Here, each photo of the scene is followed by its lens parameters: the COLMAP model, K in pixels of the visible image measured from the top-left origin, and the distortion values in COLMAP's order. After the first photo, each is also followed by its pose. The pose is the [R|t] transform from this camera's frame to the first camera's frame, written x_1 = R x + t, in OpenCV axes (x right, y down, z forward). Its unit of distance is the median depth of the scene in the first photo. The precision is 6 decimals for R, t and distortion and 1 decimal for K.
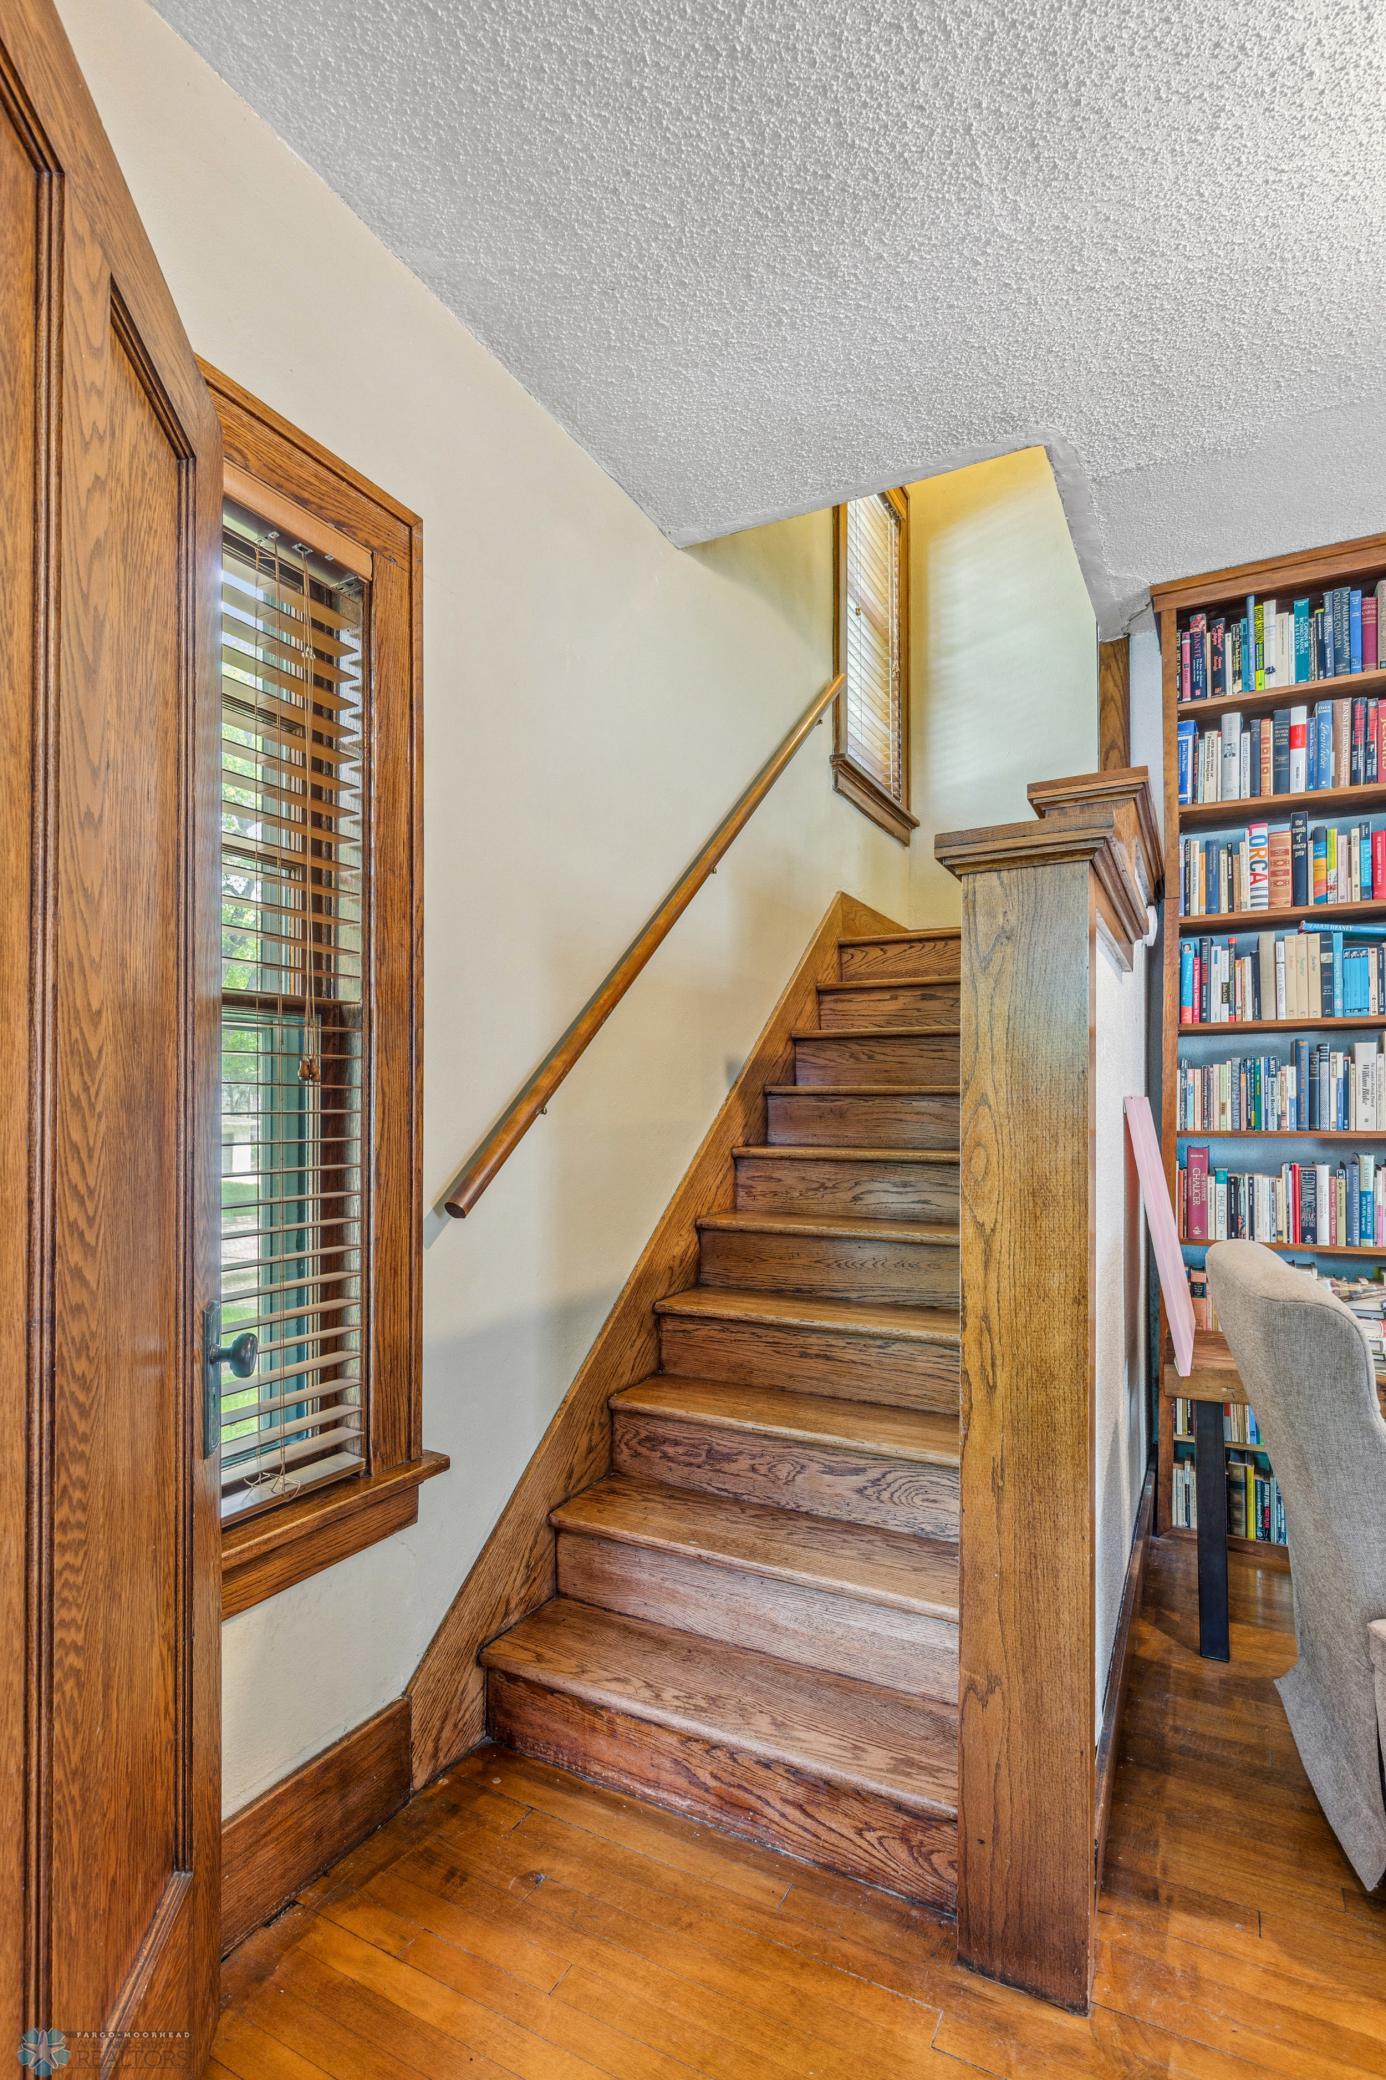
lens RADIAL K [[959.2, 0, 662.3], [0, 959.2, 1083.1], [0, 0, 1]] dist [0.008436, -0.001109]
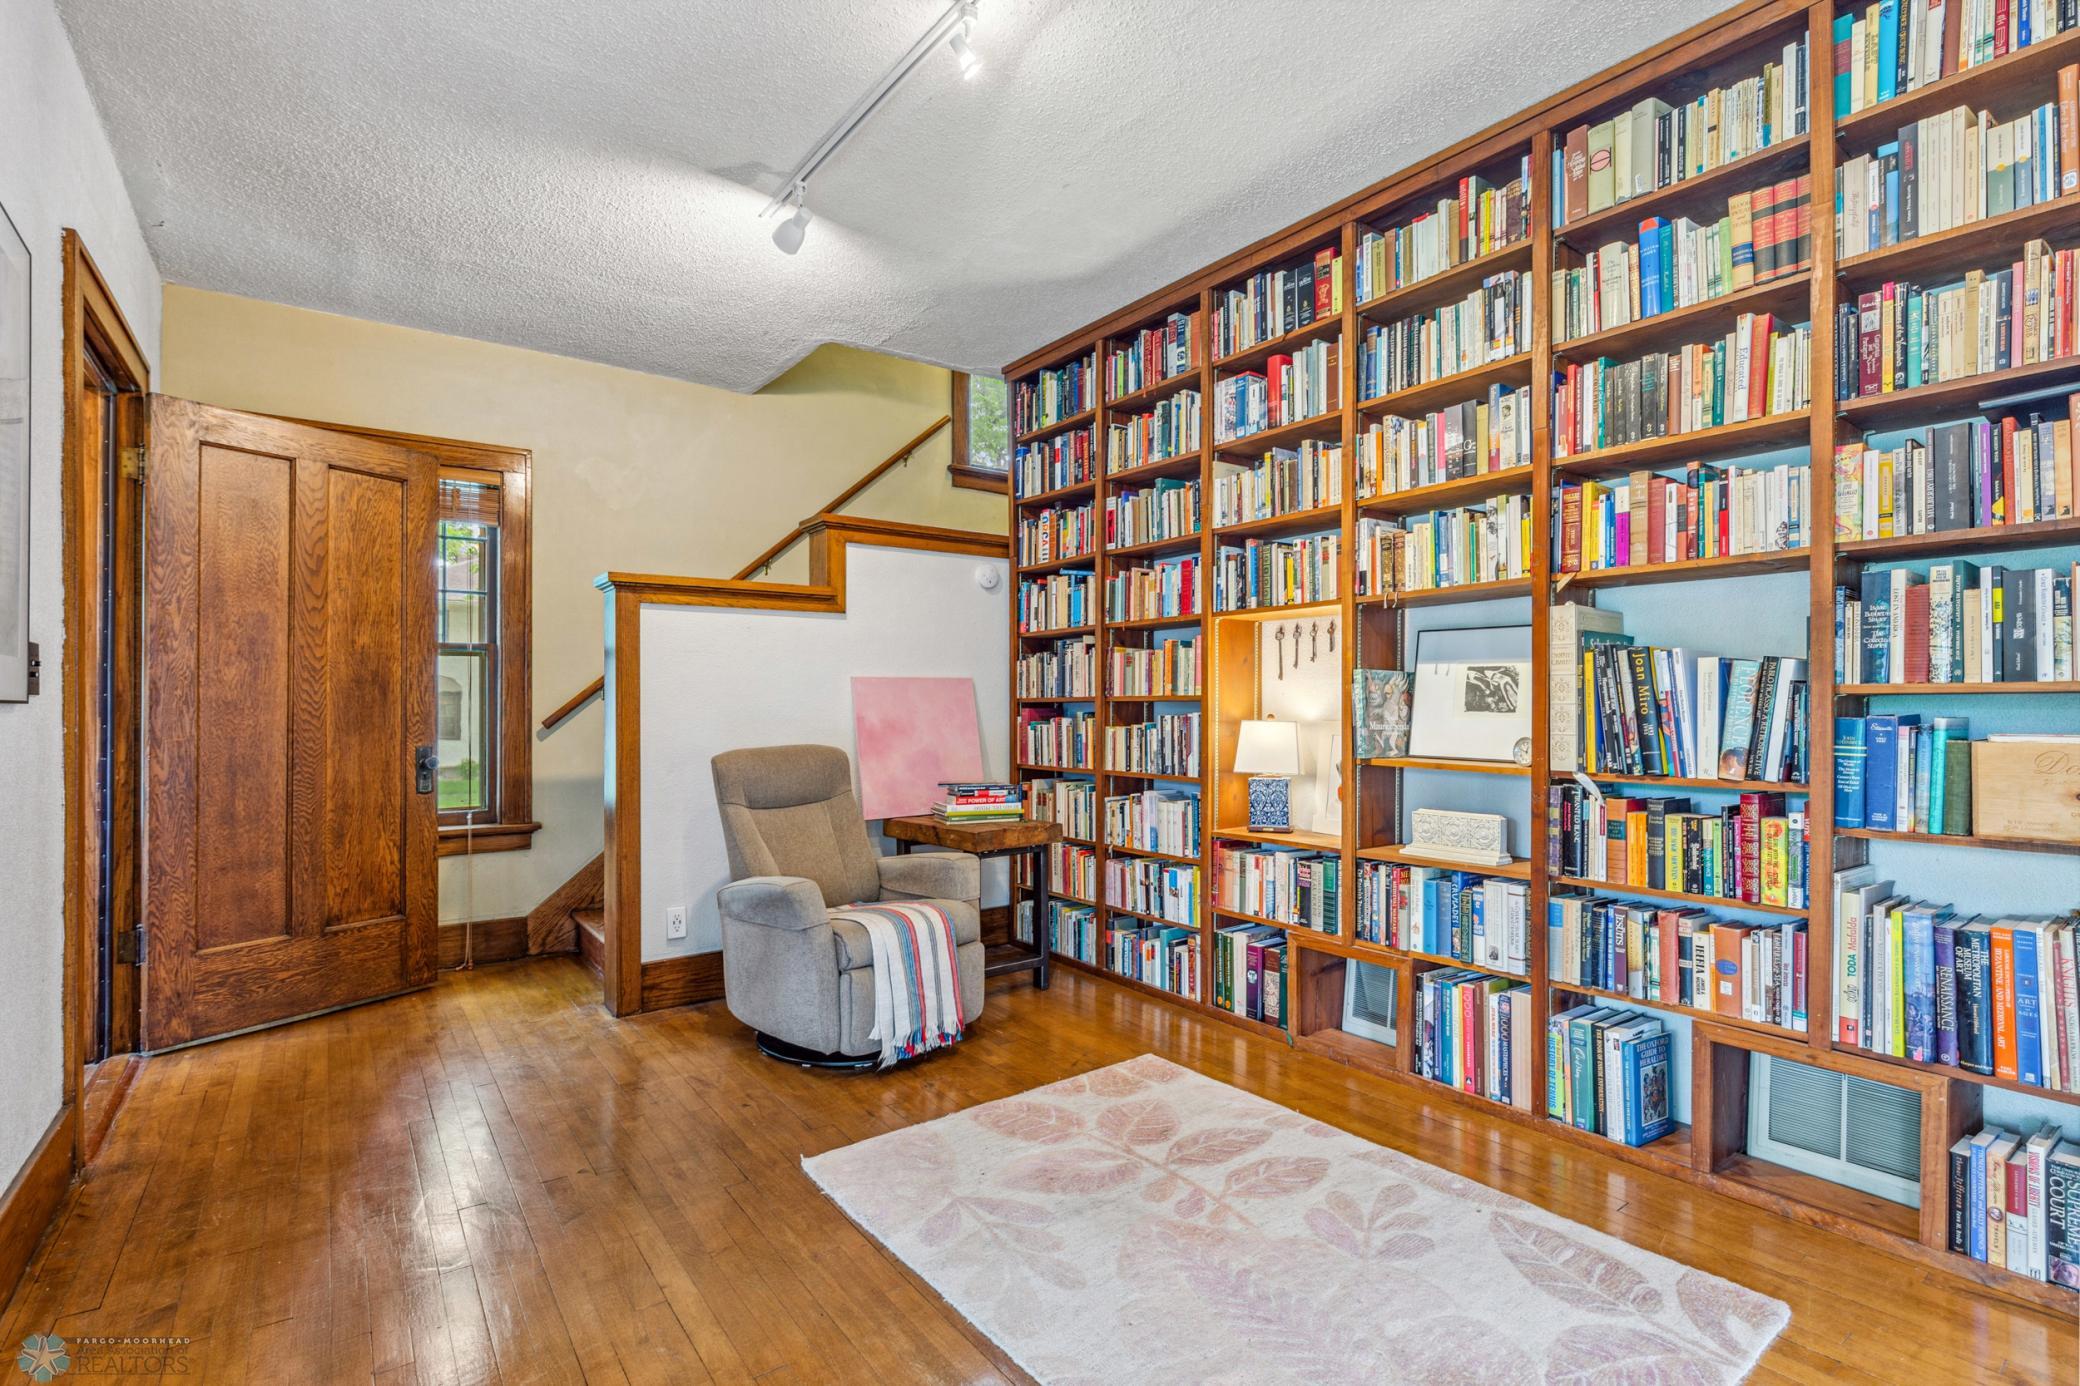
lens RADIAL K [[959.2, 0, 1028.1], [0, 959.2, 703.0], [0, 0, 1]] dist [0.008436, -0.001109]
pose [[0.910016, -0.003645, -0.414557, 1.271435], [0.008309, 0.999921, 0.009447, 0.039156], [0.414490, -0.012041, 0.909974, -0.482380]]
